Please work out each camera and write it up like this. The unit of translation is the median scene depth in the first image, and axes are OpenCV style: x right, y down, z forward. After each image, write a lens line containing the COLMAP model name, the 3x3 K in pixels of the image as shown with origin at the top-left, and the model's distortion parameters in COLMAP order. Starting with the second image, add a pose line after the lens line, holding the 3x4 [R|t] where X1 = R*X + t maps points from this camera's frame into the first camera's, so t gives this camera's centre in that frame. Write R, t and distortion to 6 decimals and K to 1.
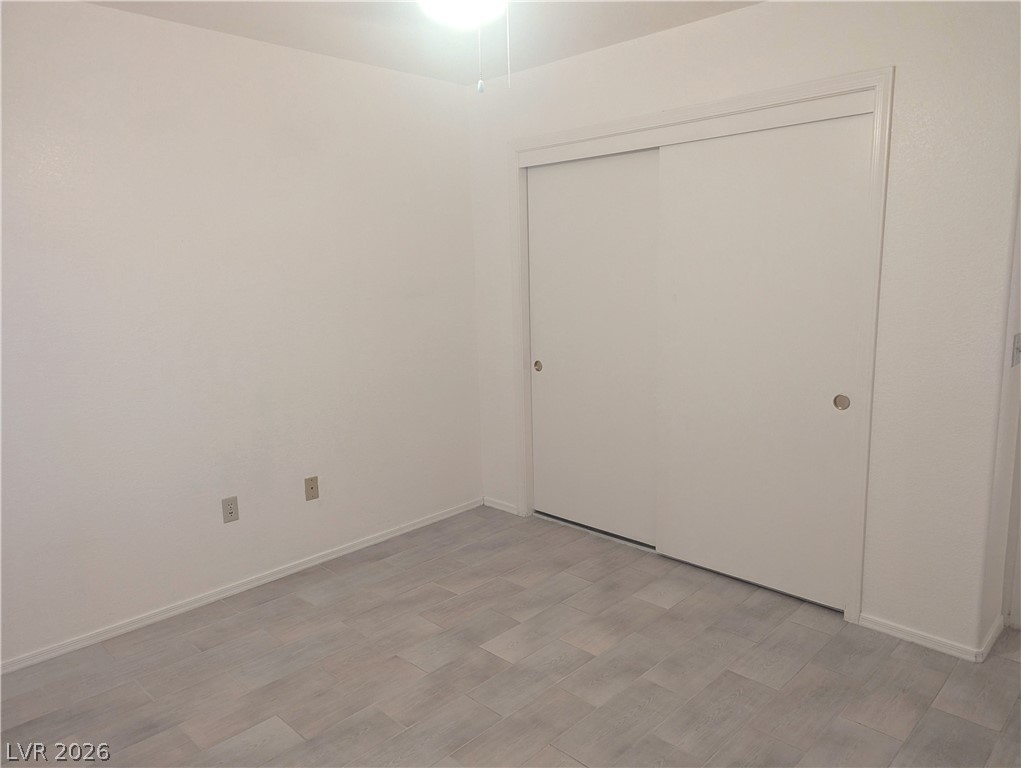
lens RADIAL K [[720.2, 0, 509.3], [0, 720.2, 382.5], [0, 0, 1]] dist [0.022983, -0.013414]
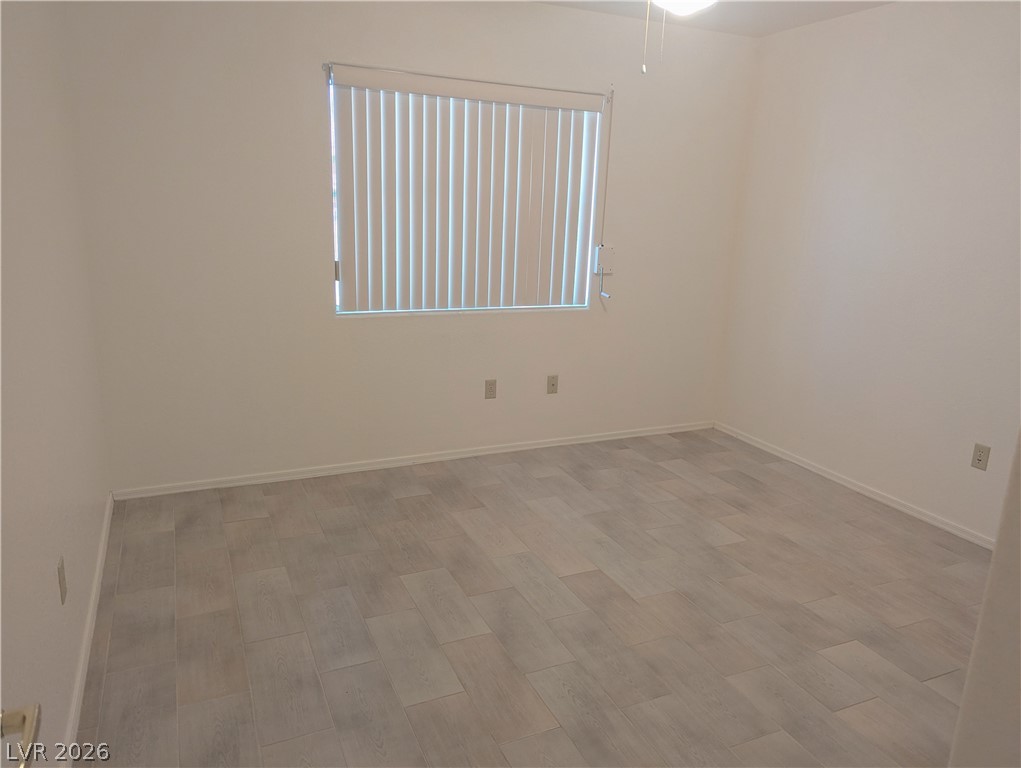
lens RADIAL K [[720.2, 0, 509.5], [0, 720.2, 385.0], [0, 0, 1]] dist [0.022983, -0.013414]
pose [[-0.358896, 0.239420, -0.902148, 0.912774], [-0.182658, 0.929837, 0.319434, -0.146854], [0.915330, 0.279429, -0.289983, 0.841235]]
